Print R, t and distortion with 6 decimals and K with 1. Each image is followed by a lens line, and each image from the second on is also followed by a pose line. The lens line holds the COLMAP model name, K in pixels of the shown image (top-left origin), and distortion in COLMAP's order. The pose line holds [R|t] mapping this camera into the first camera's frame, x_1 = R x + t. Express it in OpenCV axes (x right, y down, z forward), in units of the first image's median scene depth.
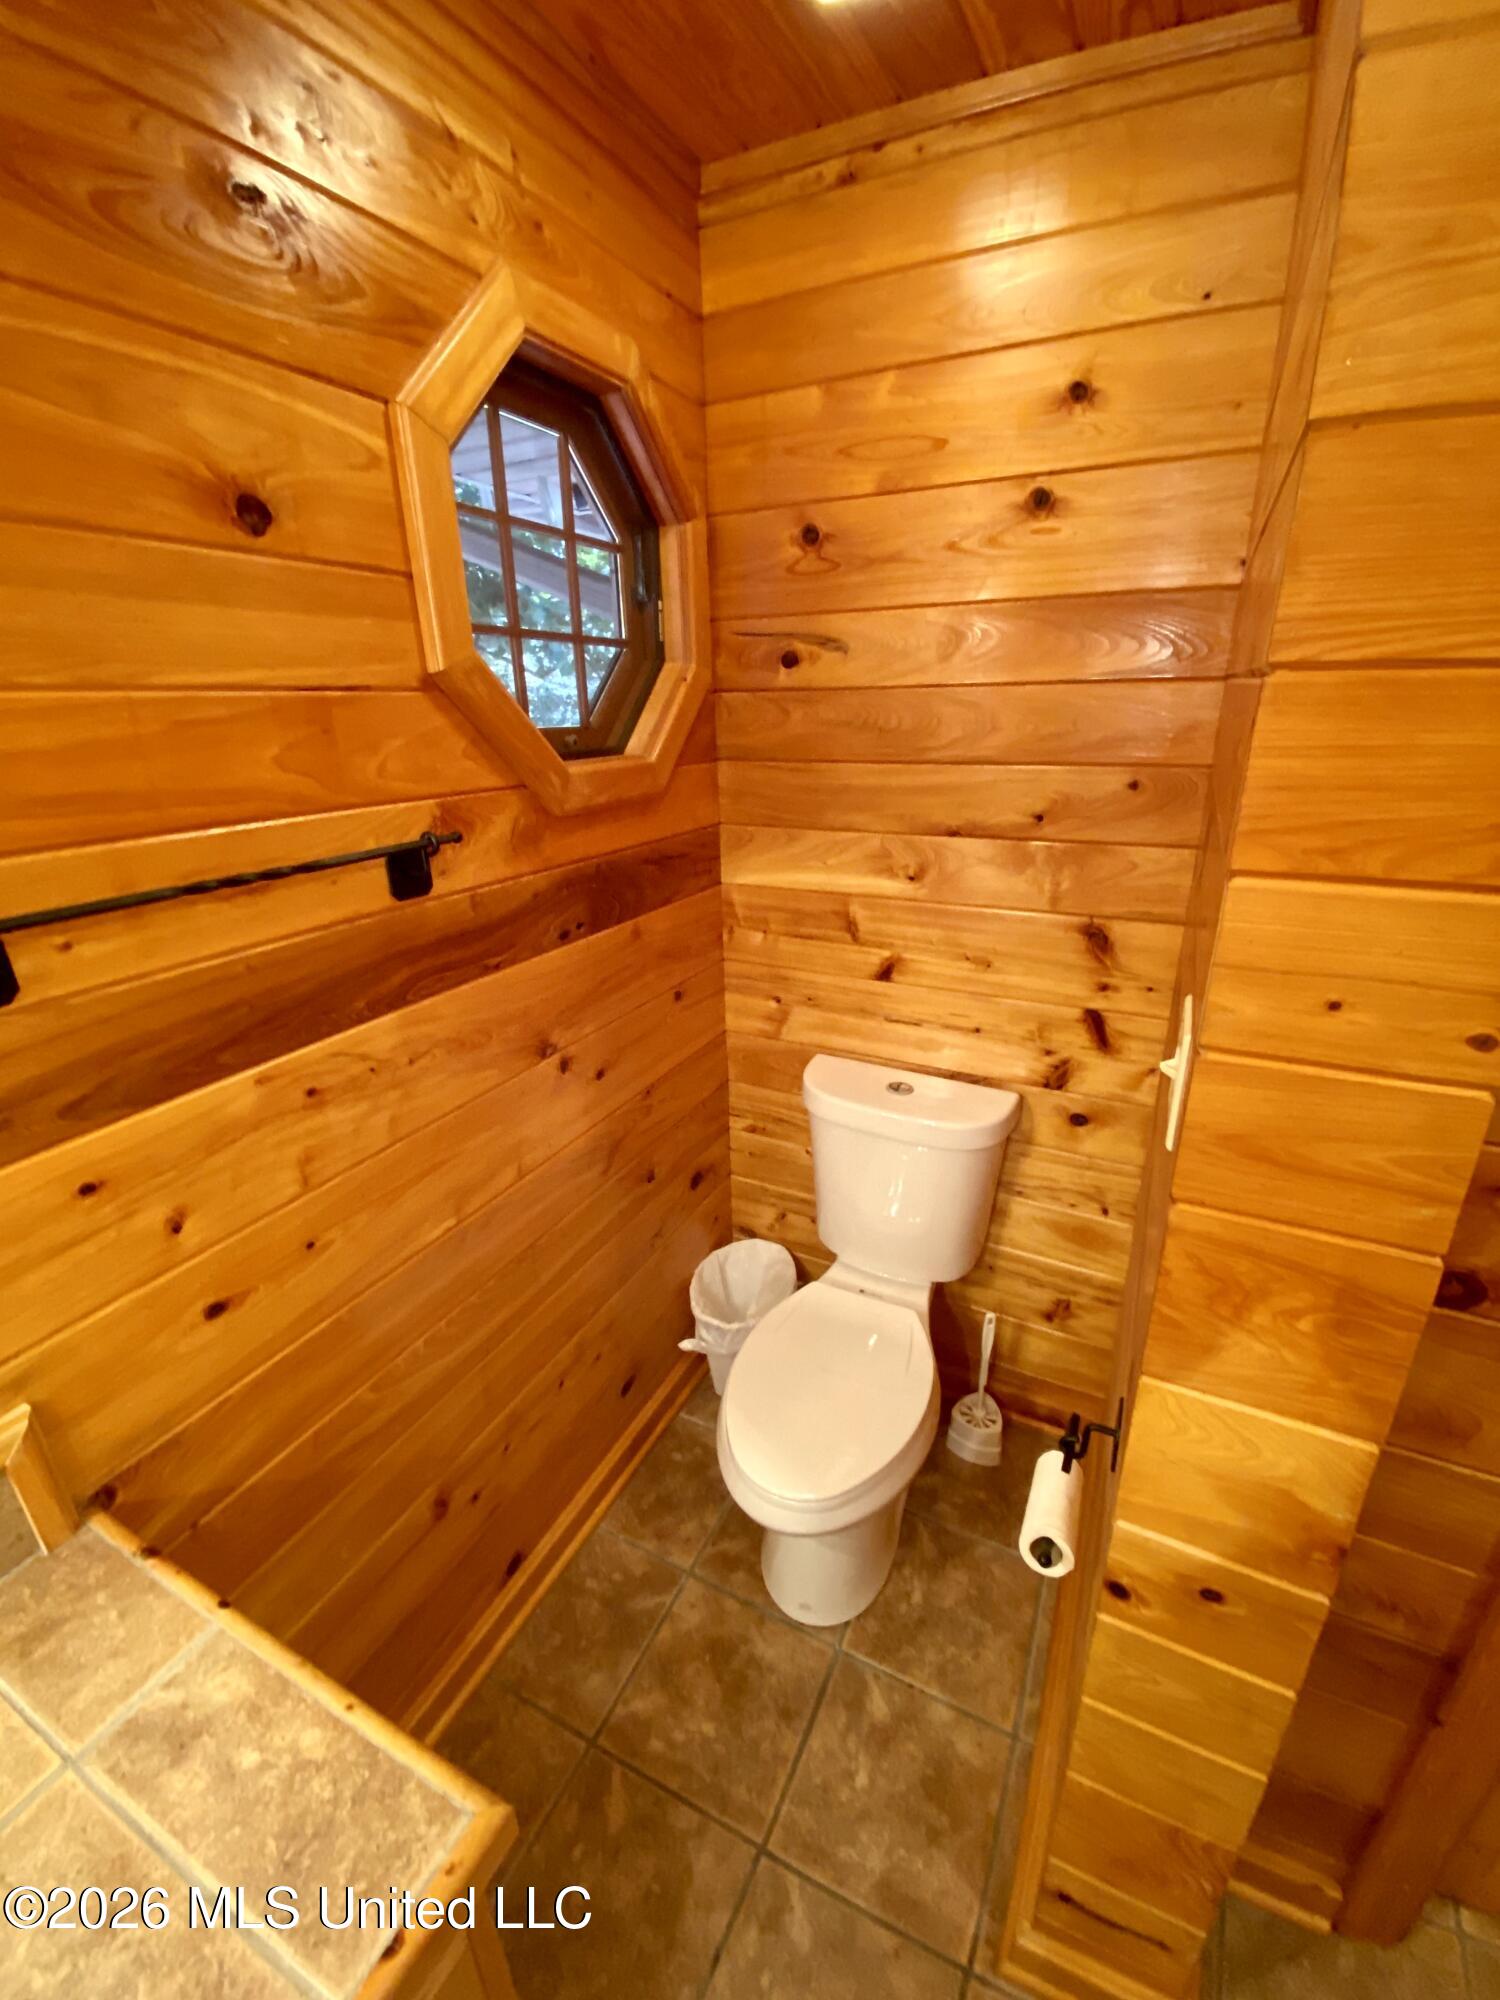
lens RADIAL K [[809.5, 0, 753.9], [0, 809.5, 997.8], [0, 0, 1]] dist [-0.003342, -0.000174]
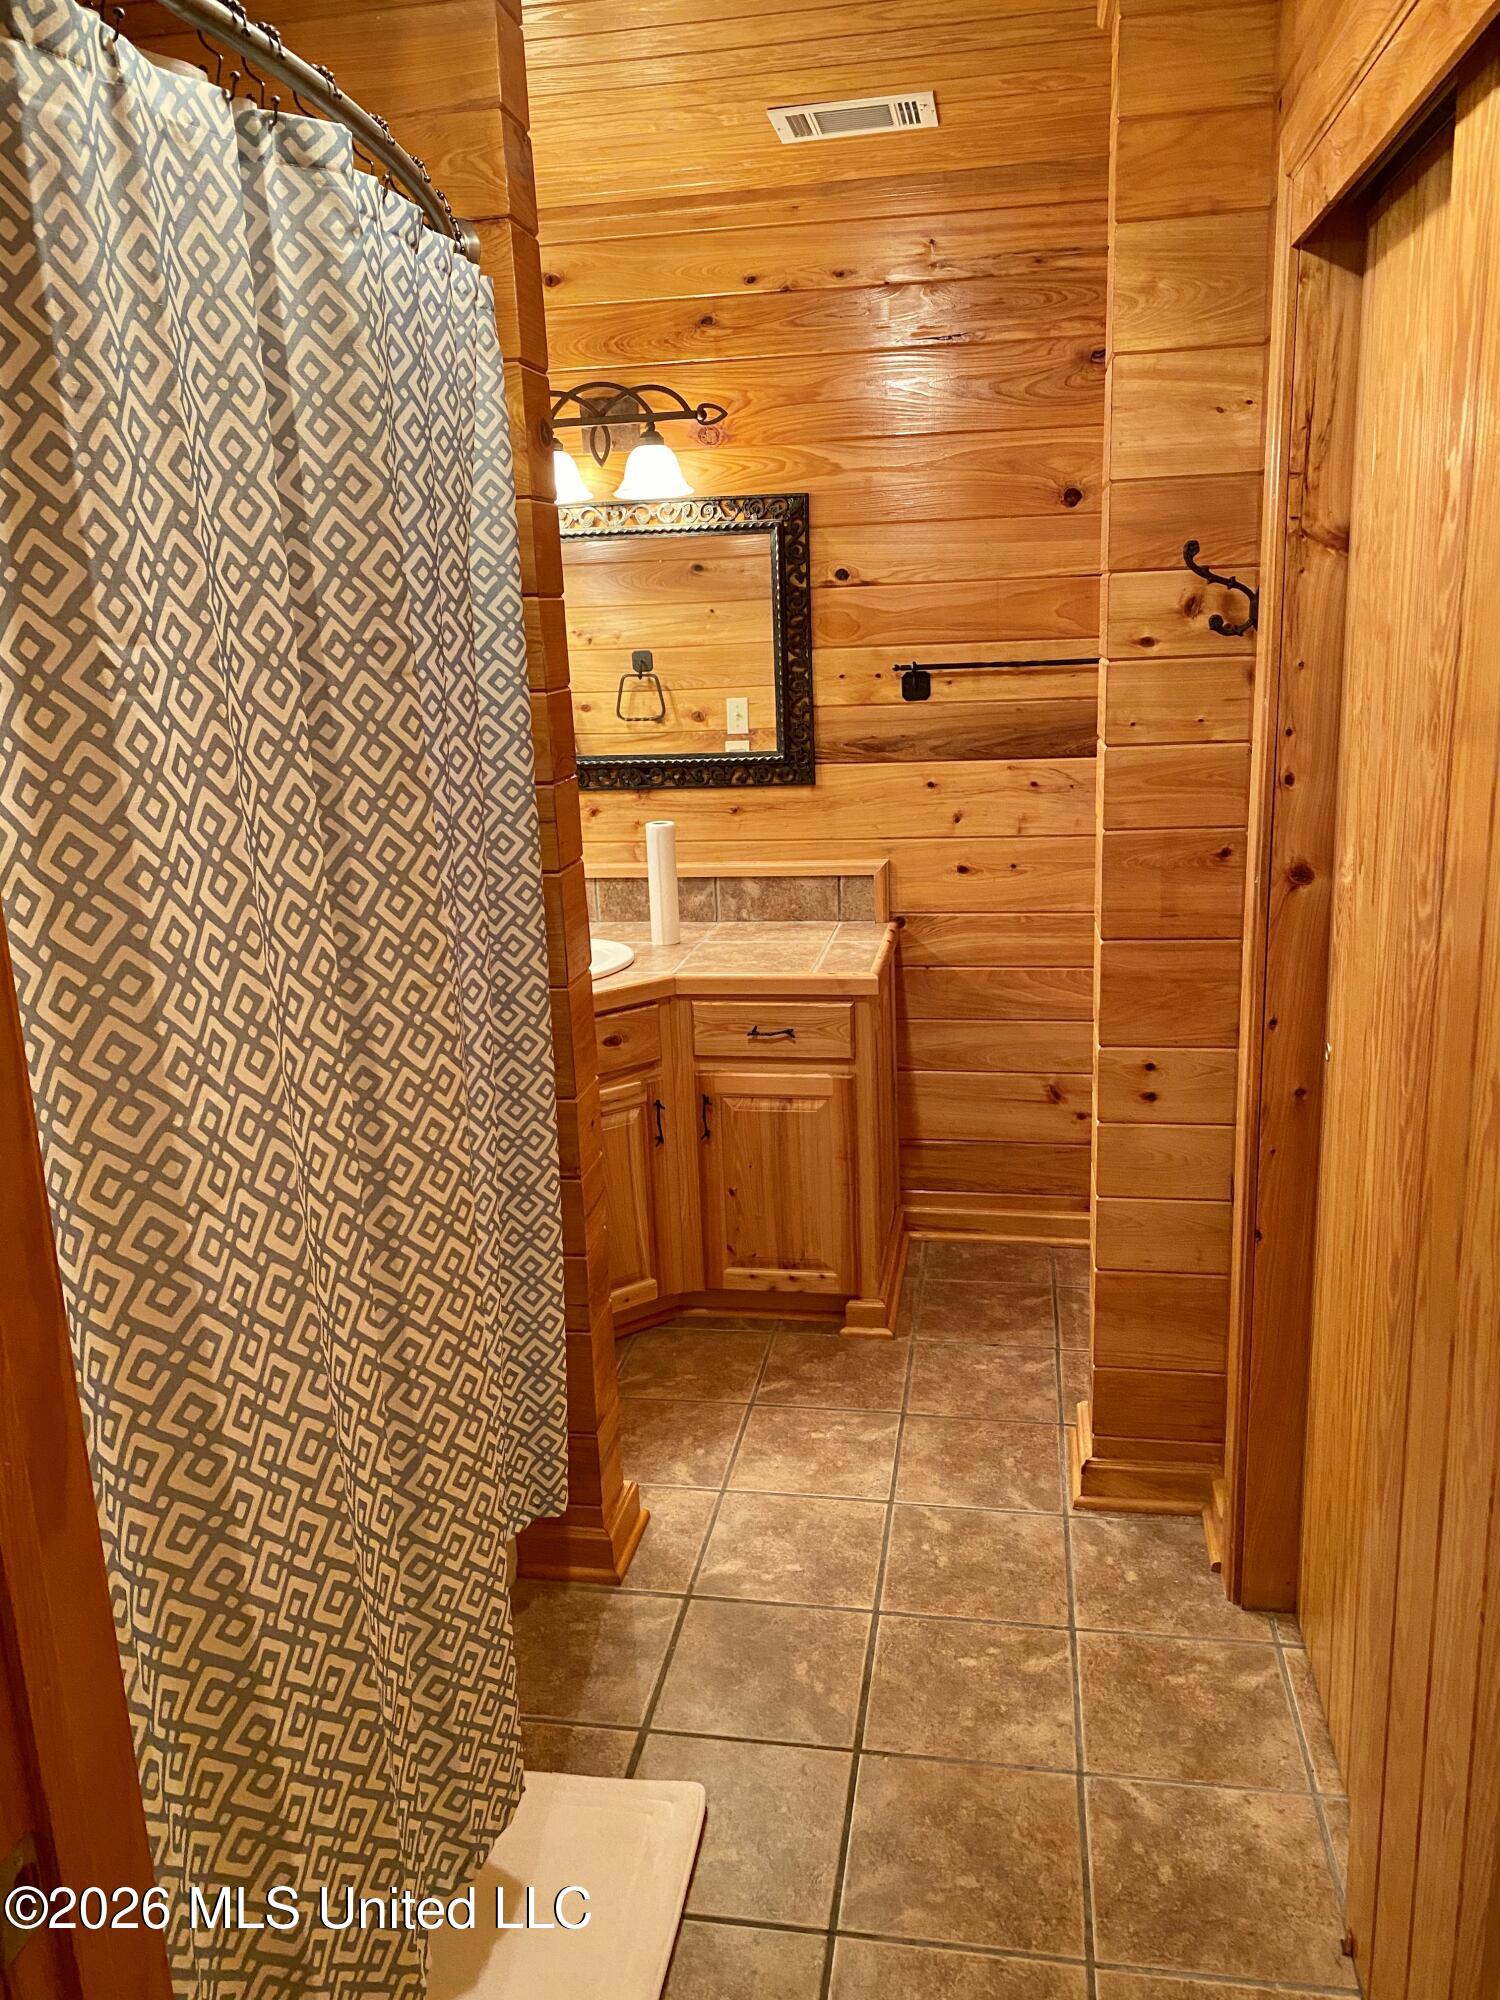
lens RADIAL K [[1519.9, 0, 747.5], [0, 1519.9, 997.5], [0, 0, 1]] dist [0.001282, 0.000416]
pose [[0.270817, 0.235634, -0.933346, 2.996683], [-0.296483, 0.942863, 0.152010, 0.270806], [0.915836, 0.235554, 0.325204, -0.727066]]
